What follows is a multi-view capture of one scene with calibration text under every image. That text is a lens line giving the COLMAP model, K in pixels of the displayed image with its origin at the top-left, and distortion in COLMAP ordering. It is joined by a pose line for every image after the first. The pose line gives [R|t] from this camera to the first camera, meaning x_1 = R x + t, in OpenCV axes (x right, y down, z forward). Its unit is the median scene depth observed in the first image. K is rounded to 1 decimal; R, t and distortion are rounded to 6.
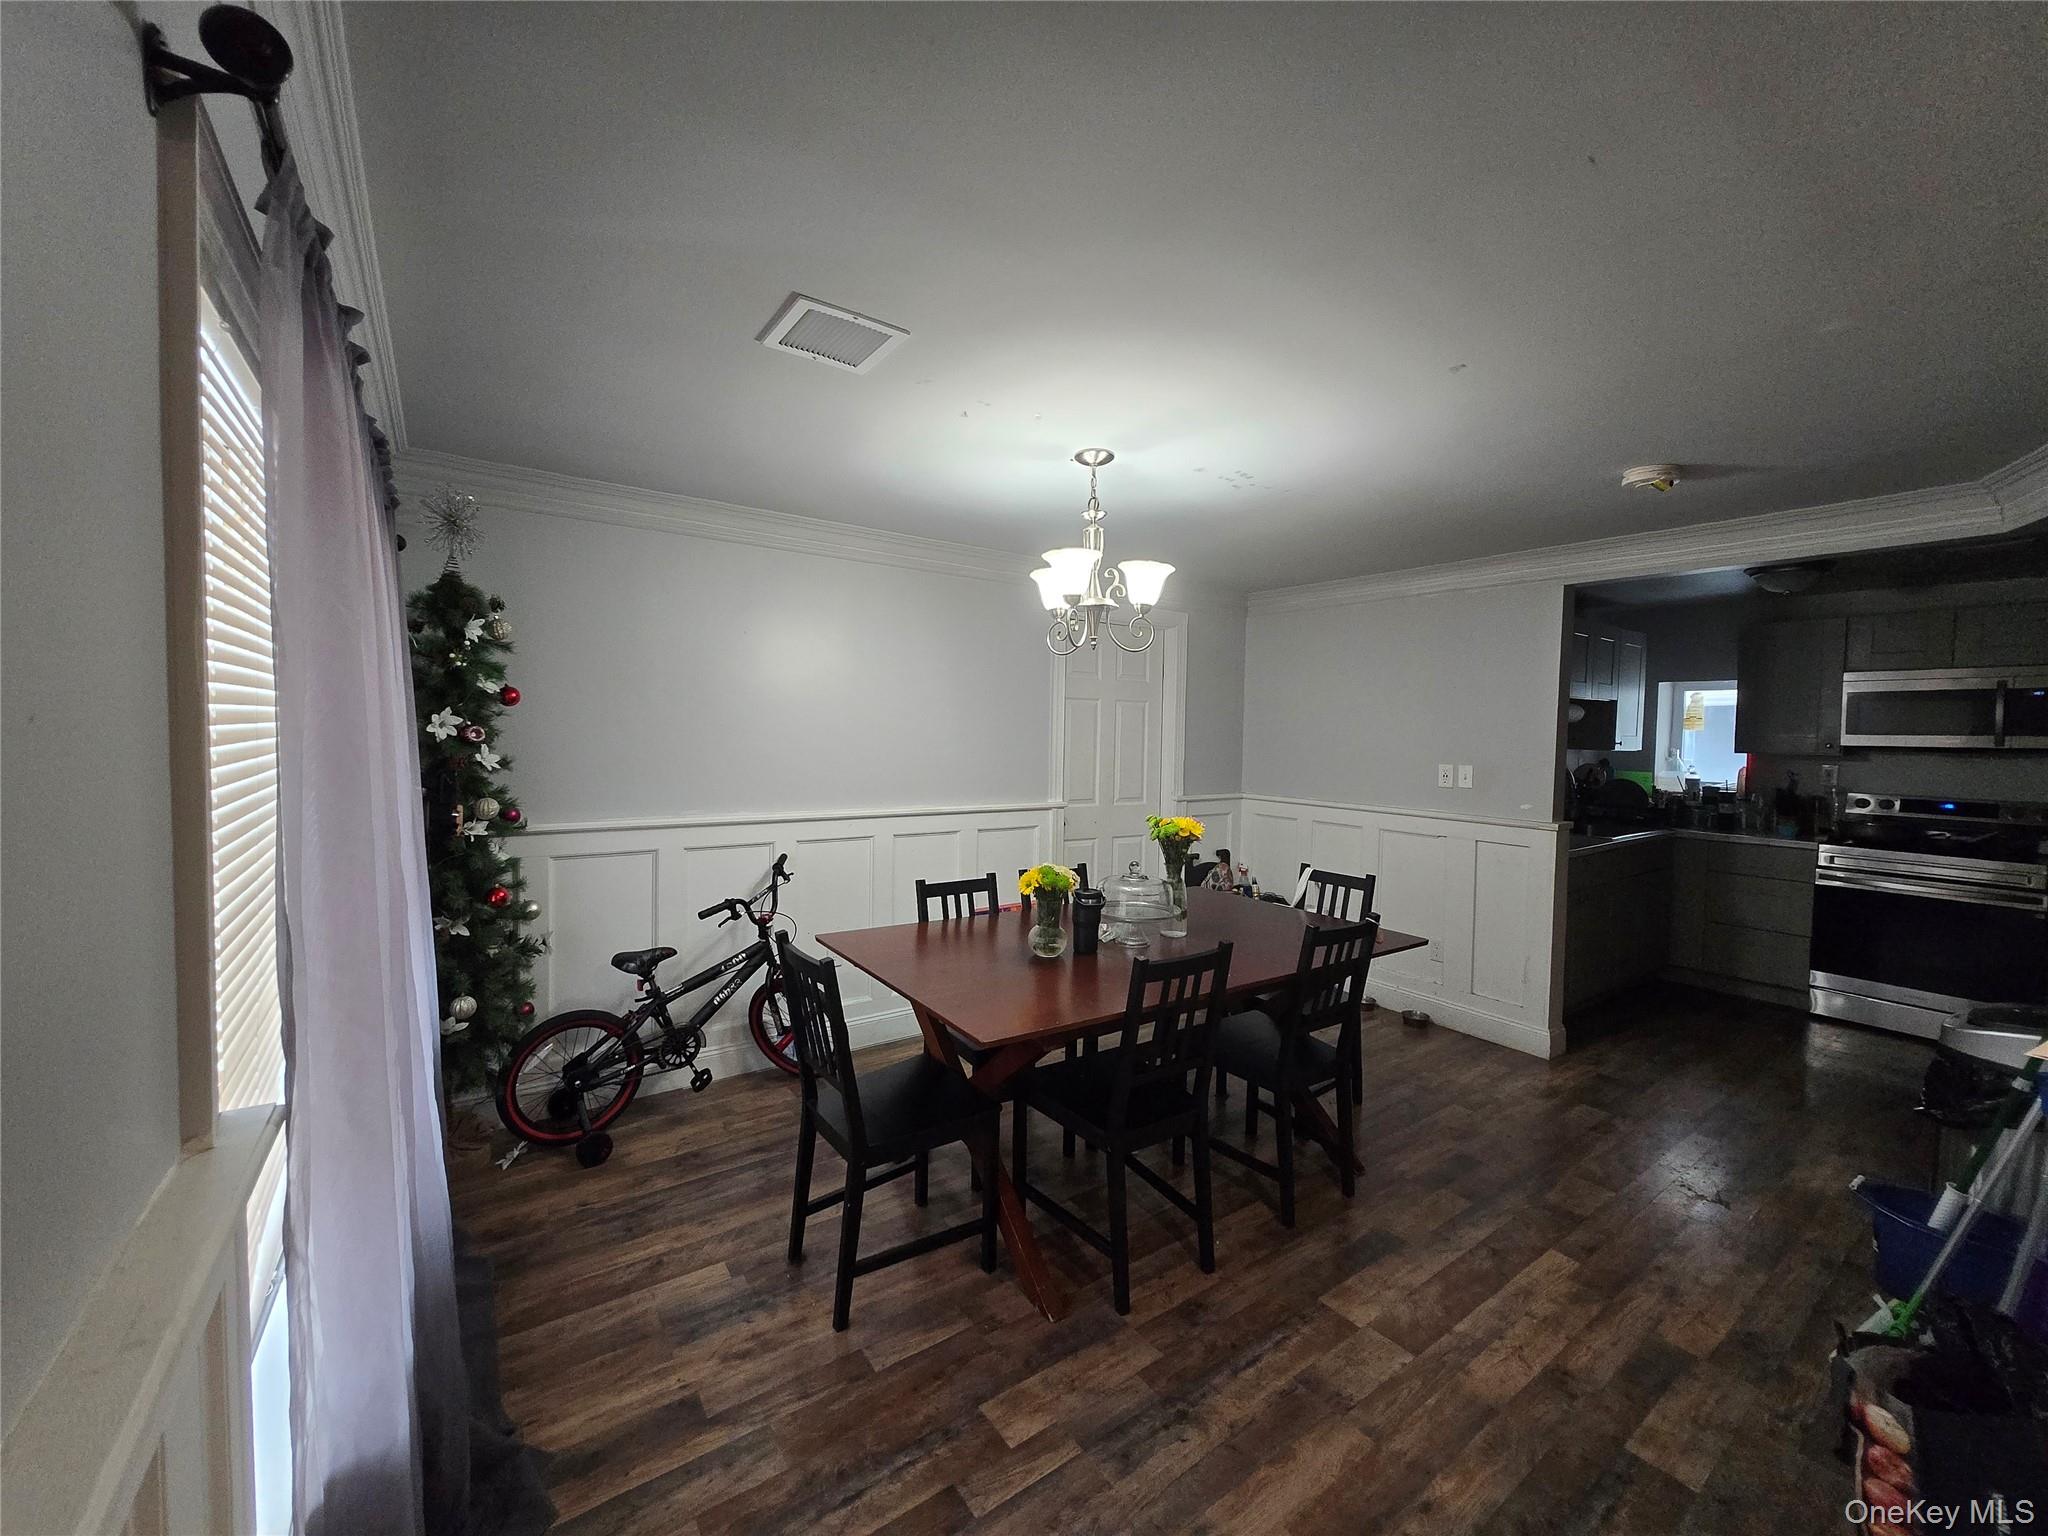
lens RADIAL K [[811.5, 0, 1024.0], [0, 811.5, 768.0], [0, 0, 1]] dist [-0.000379, -0.000024]
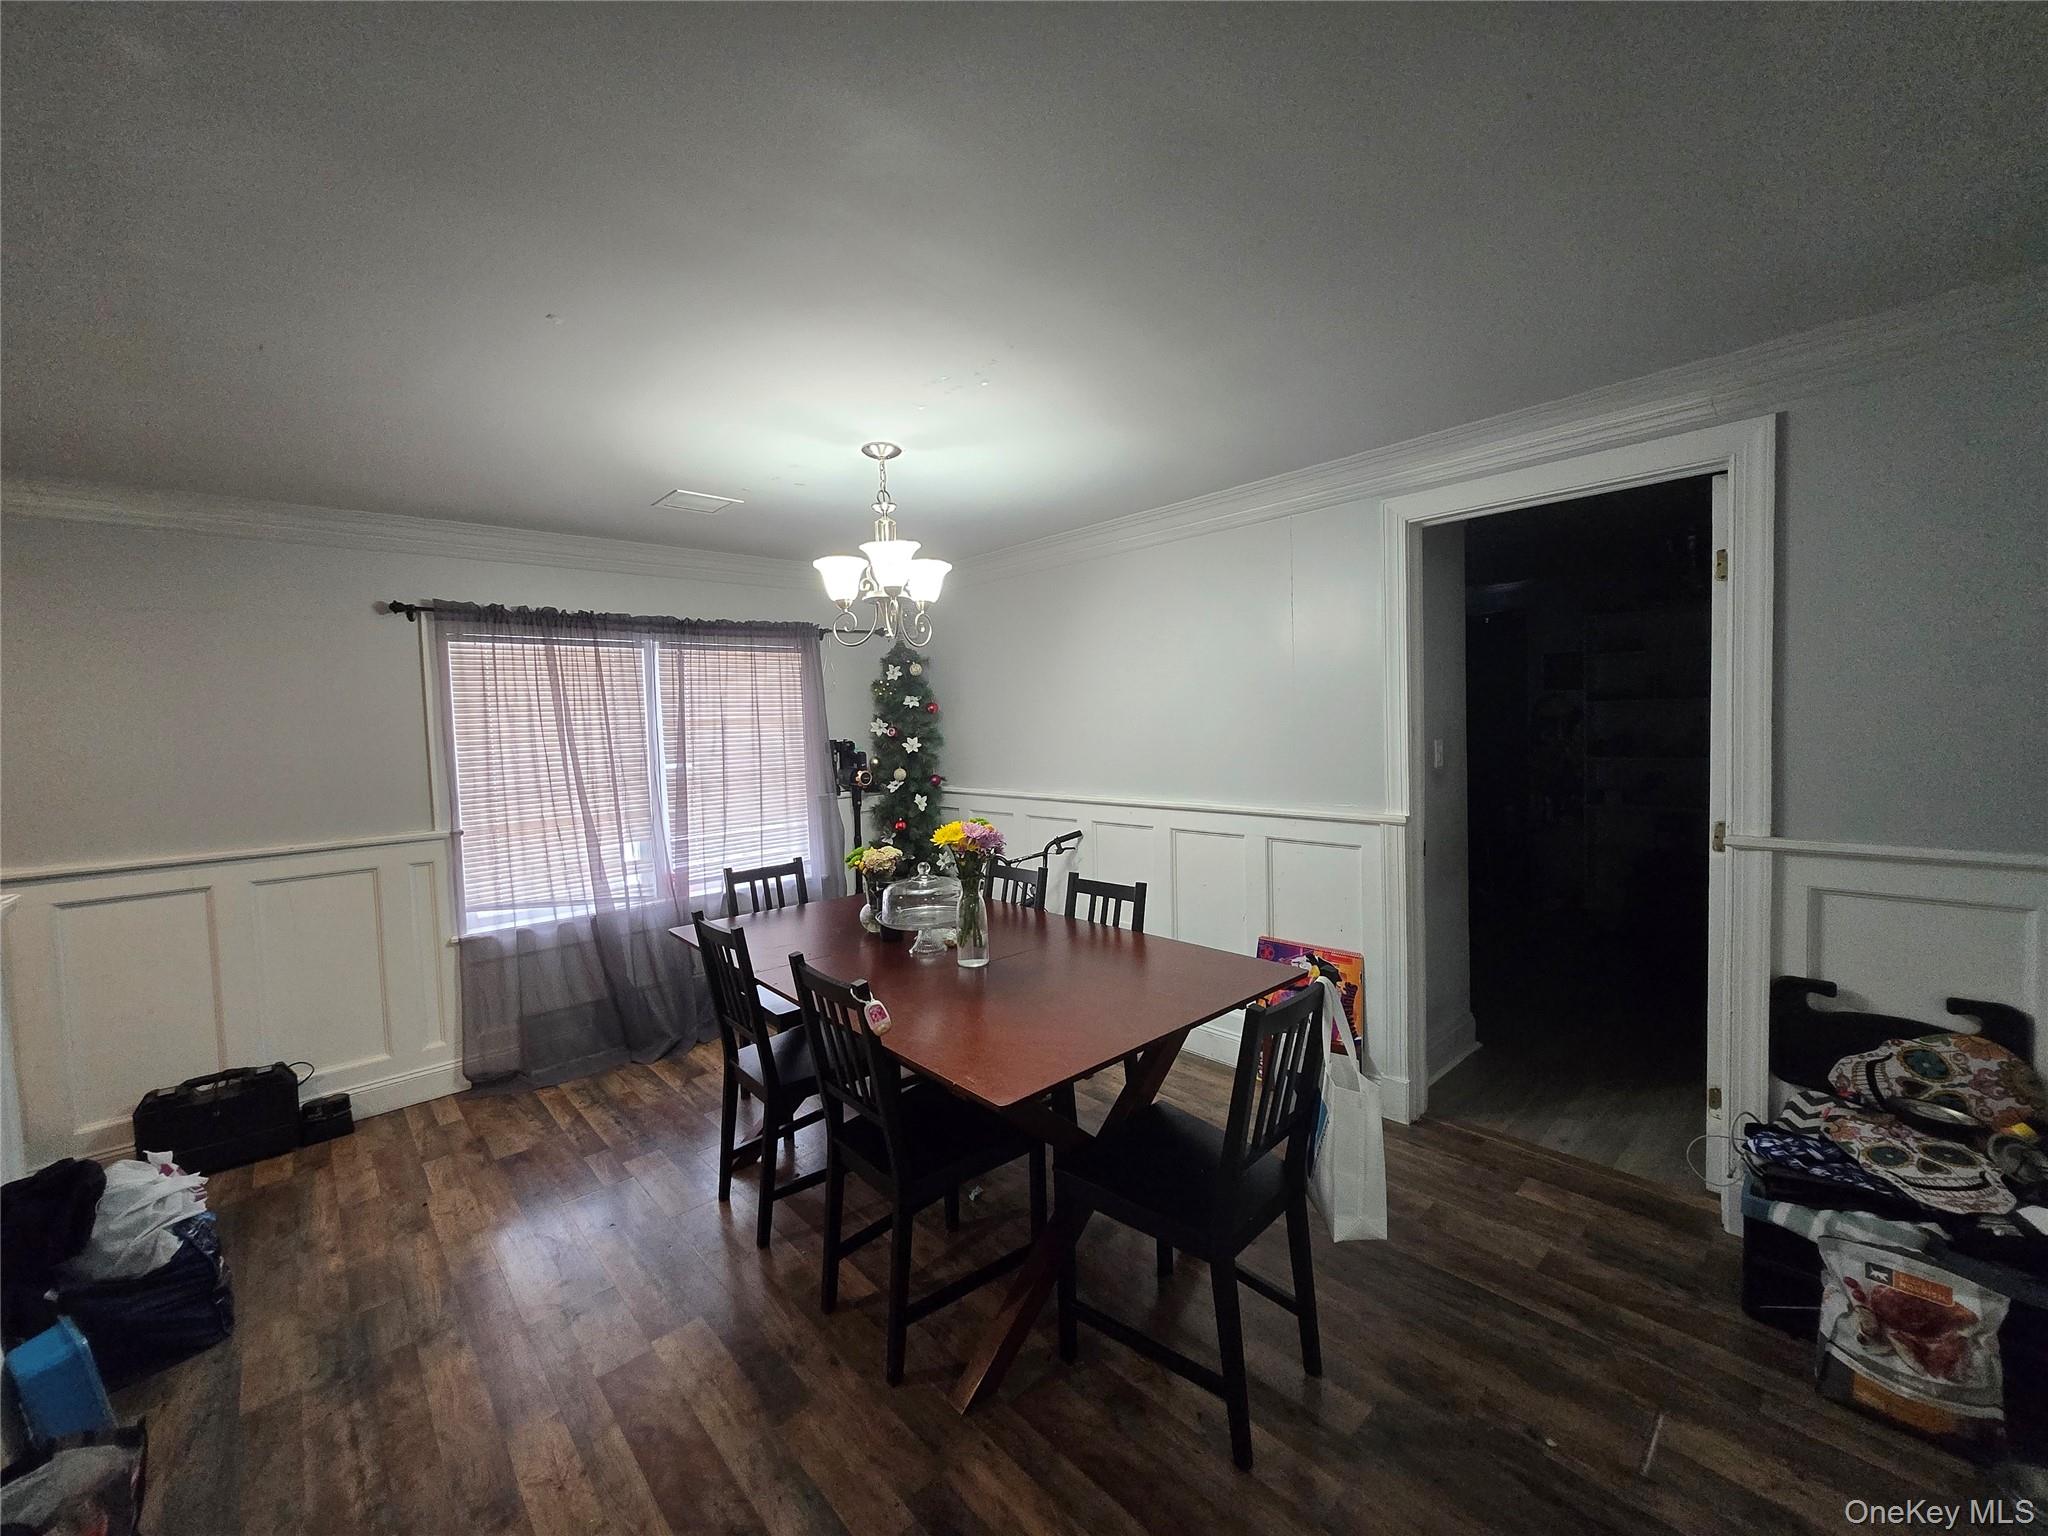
lens RADIAL K [[811.5, 0, 1024.0], [0, 811.5, 768.0], [0, 0, 1]] dist [-0.000379, -0.000024]
pose [[0.107144, 0.023477, -0.993966, 1.122052], [-0.005379, 0.999720, 0.023033, -0.022535], [0.994229, 0.002879, 0.107240, 1.059163]]
